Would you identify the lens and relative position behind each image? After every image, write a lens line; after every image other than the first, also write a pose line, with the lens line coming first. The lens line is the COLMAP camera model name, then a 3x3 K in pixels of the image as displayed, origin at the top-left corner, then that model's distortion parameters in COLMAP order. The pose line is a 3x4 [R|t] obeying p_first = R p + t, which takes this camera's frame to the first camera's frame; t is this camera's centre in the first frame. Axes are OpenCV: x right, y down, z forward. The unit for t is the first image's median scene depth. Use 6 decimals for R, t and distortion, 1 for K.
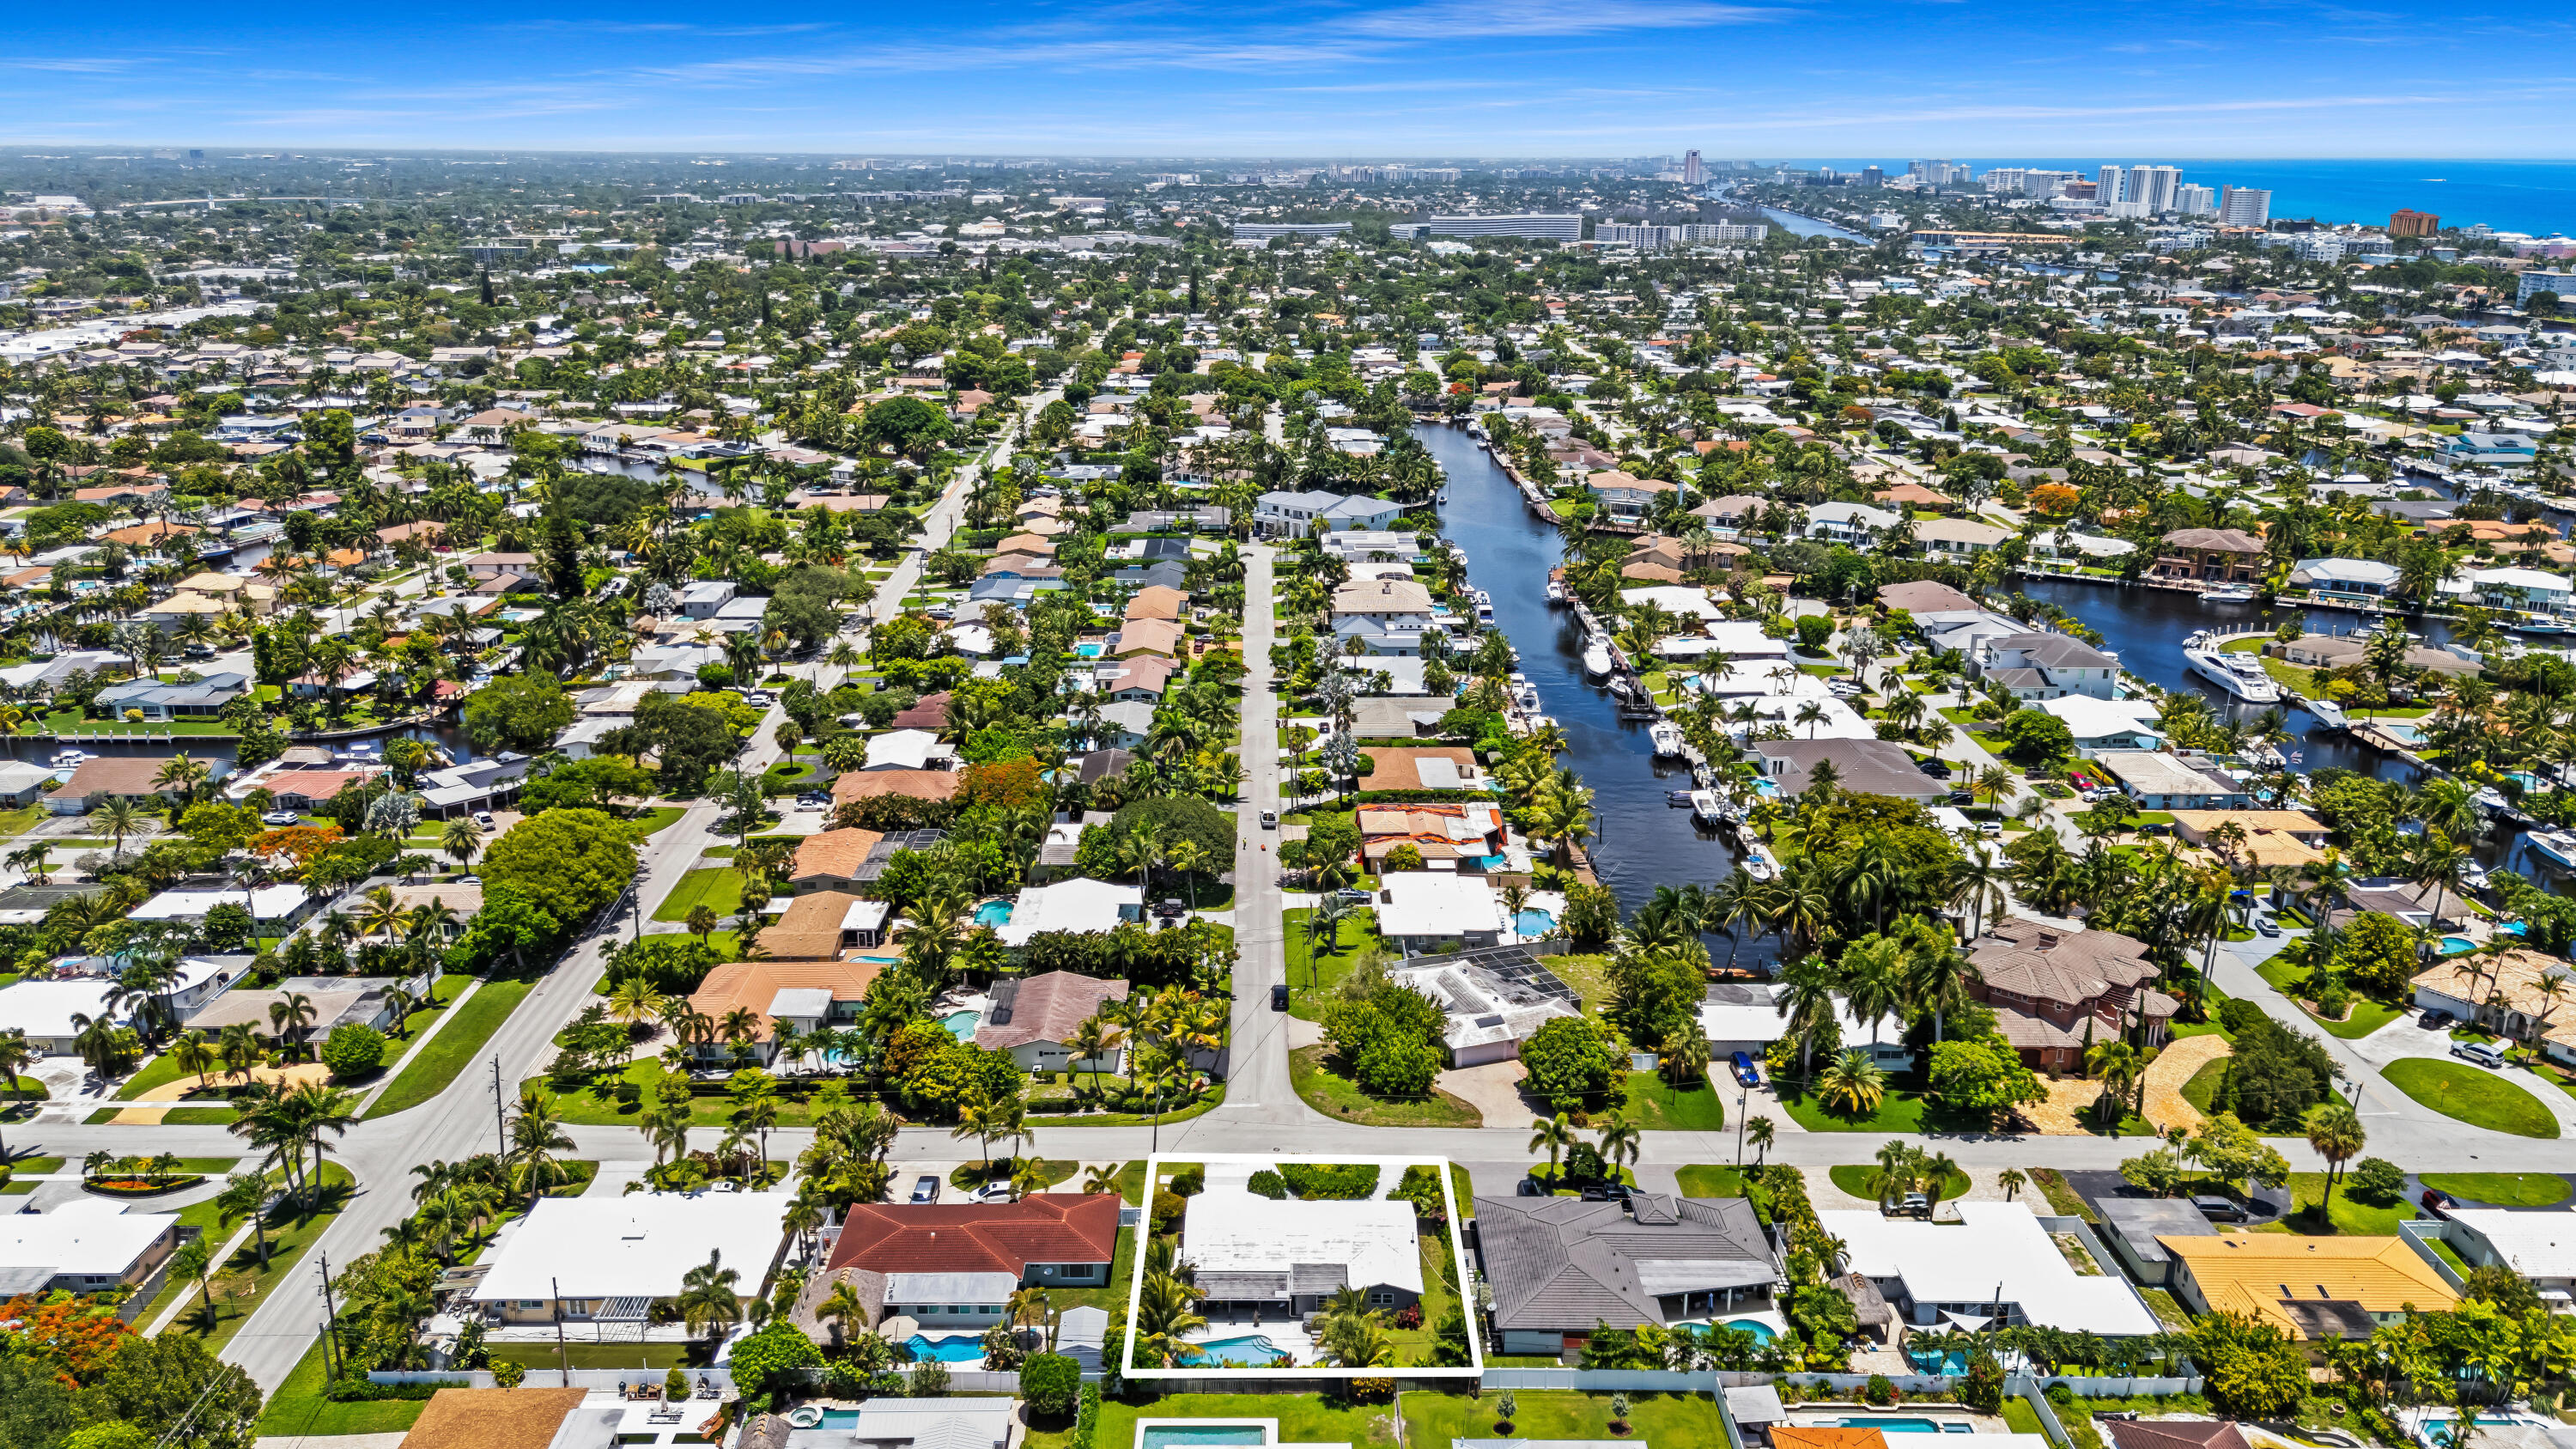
lens RADIAL K [[1889.0, 0, 1288.0], [0, 1889.0, 724.5], [0, 0, 1]] dist [0.064695, -0.047183]
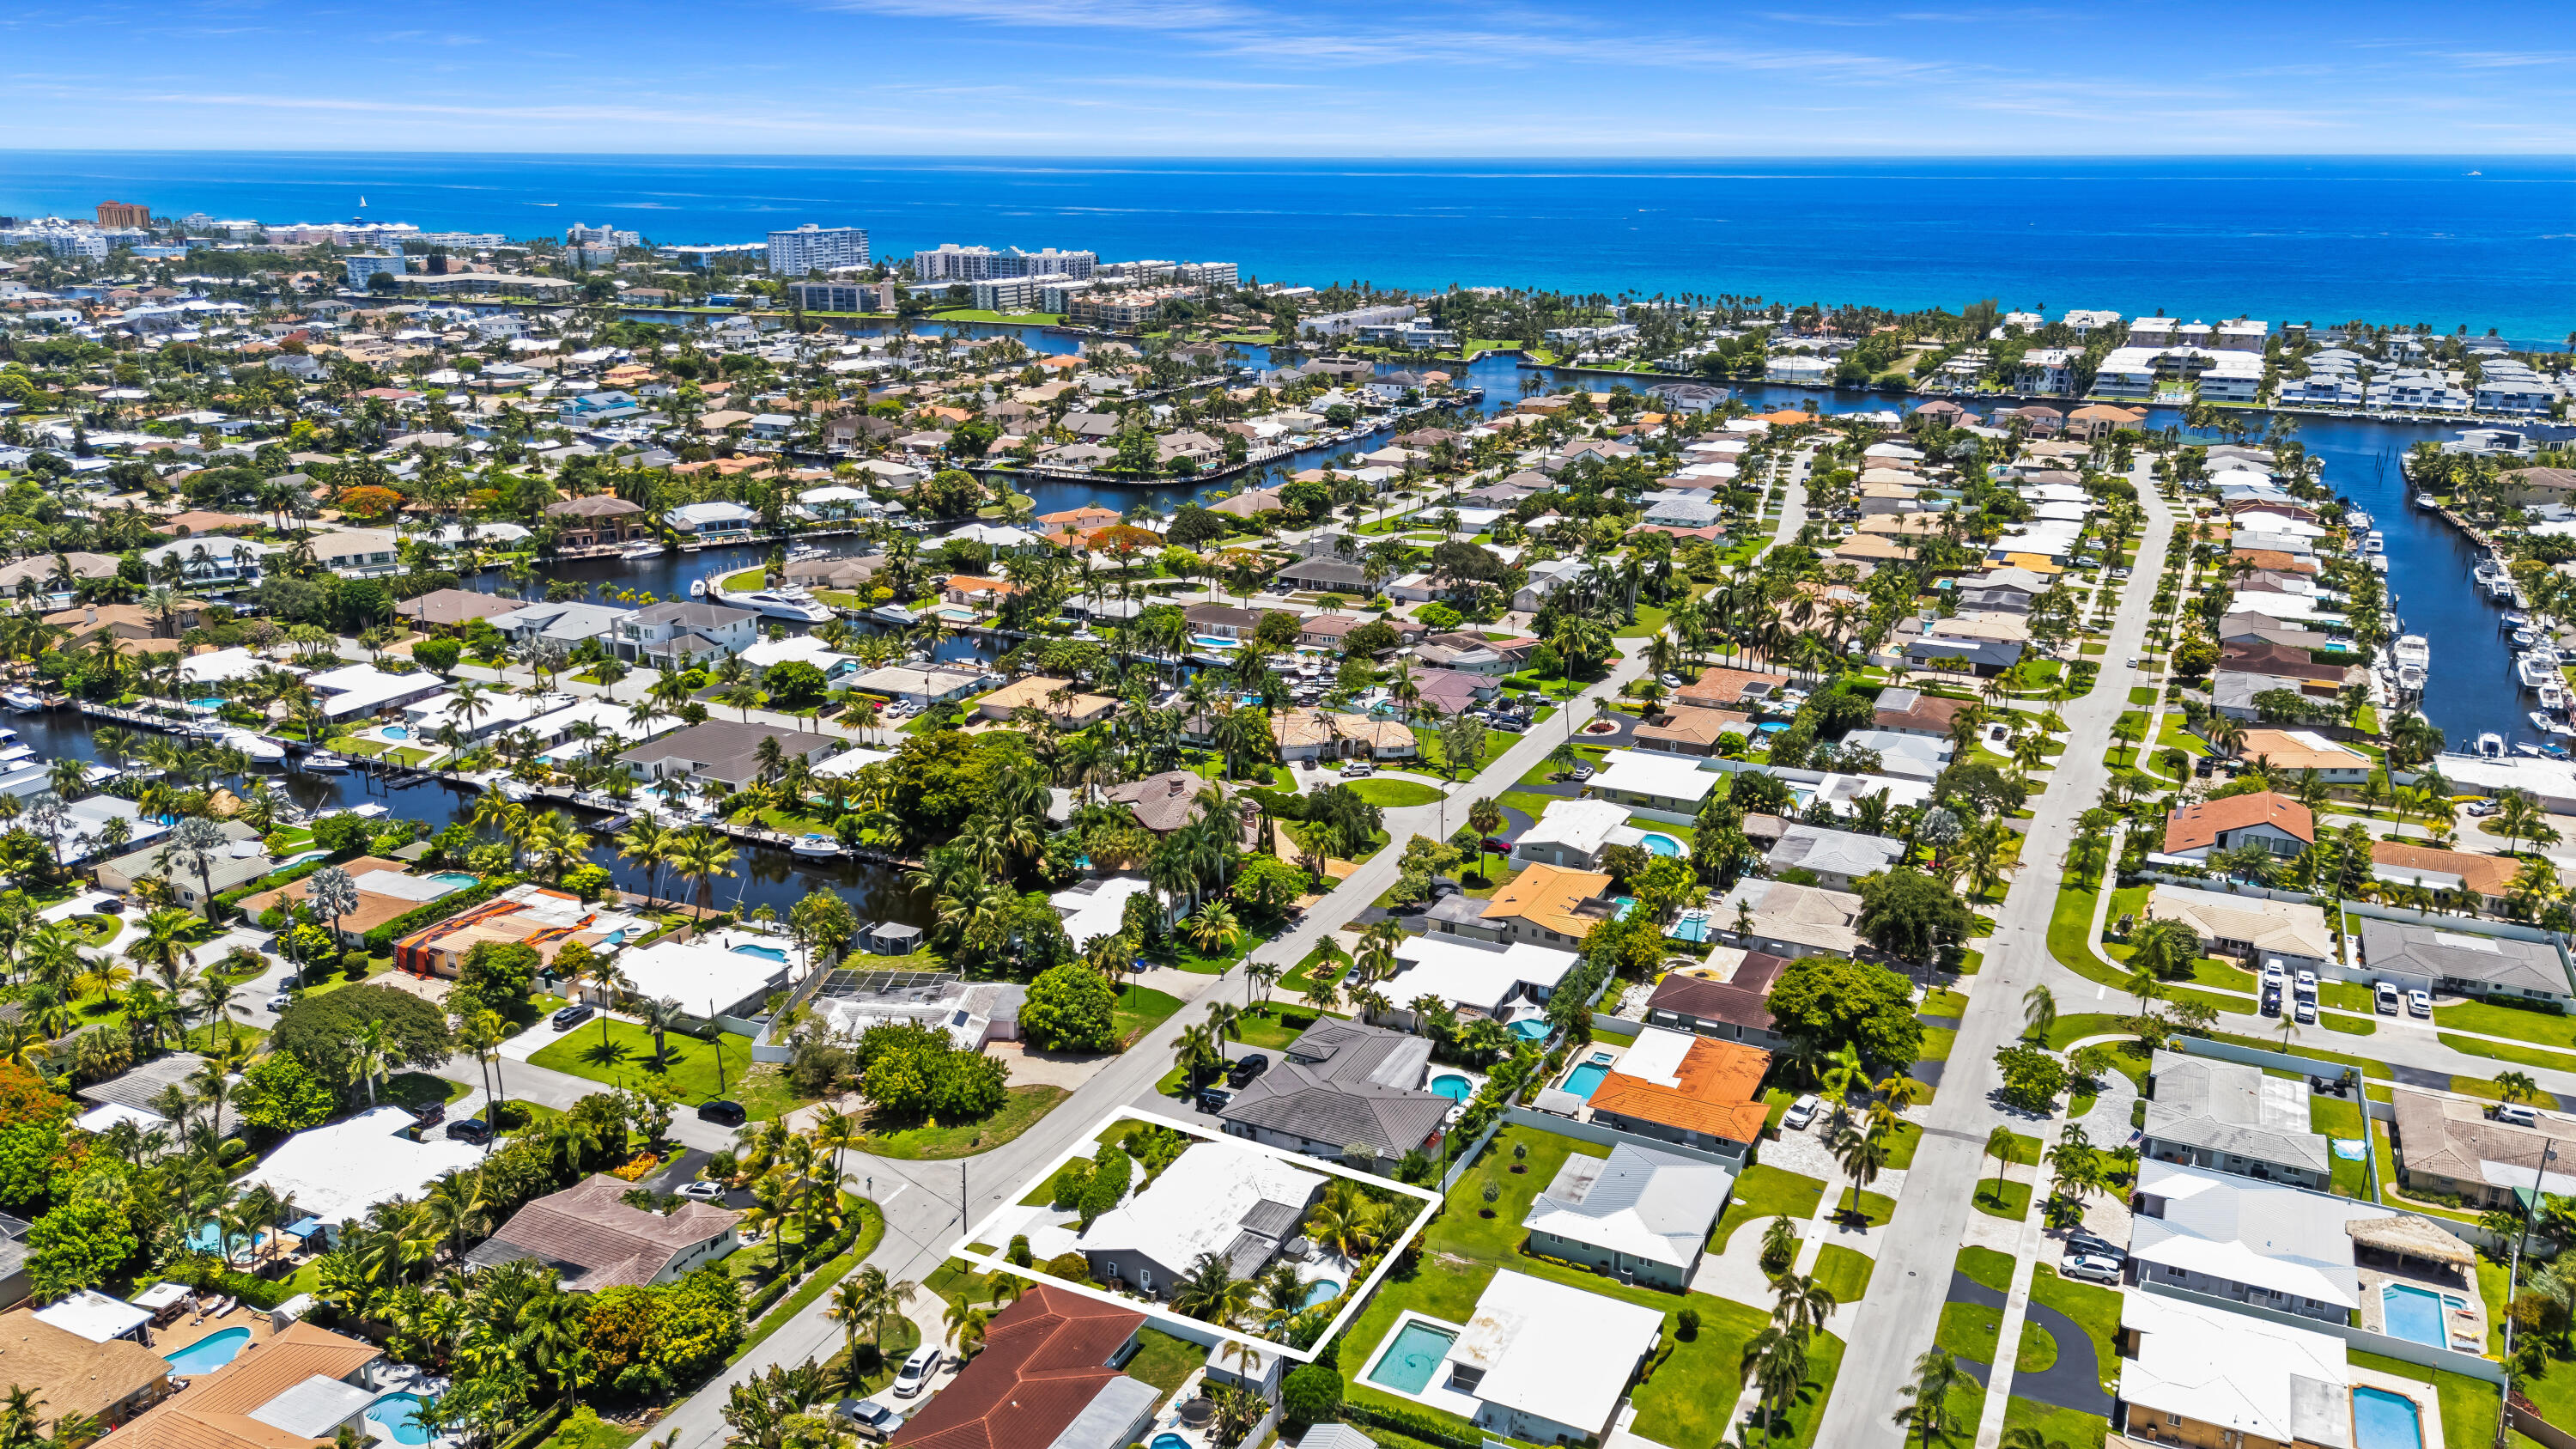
lens RADIAL K [[1879.3, 0, 1288.0], [0, 1879.3, 724.5], [0, 0, 1]] dist [0.093206, -0.119928]
pose [[0.445495, -0.264267, 0.855393, -0.483994], [0.259361, 0.952567, 0.159211, -0.080993], [-0.856893, 0.150928, 0.492905, 0.256407]]
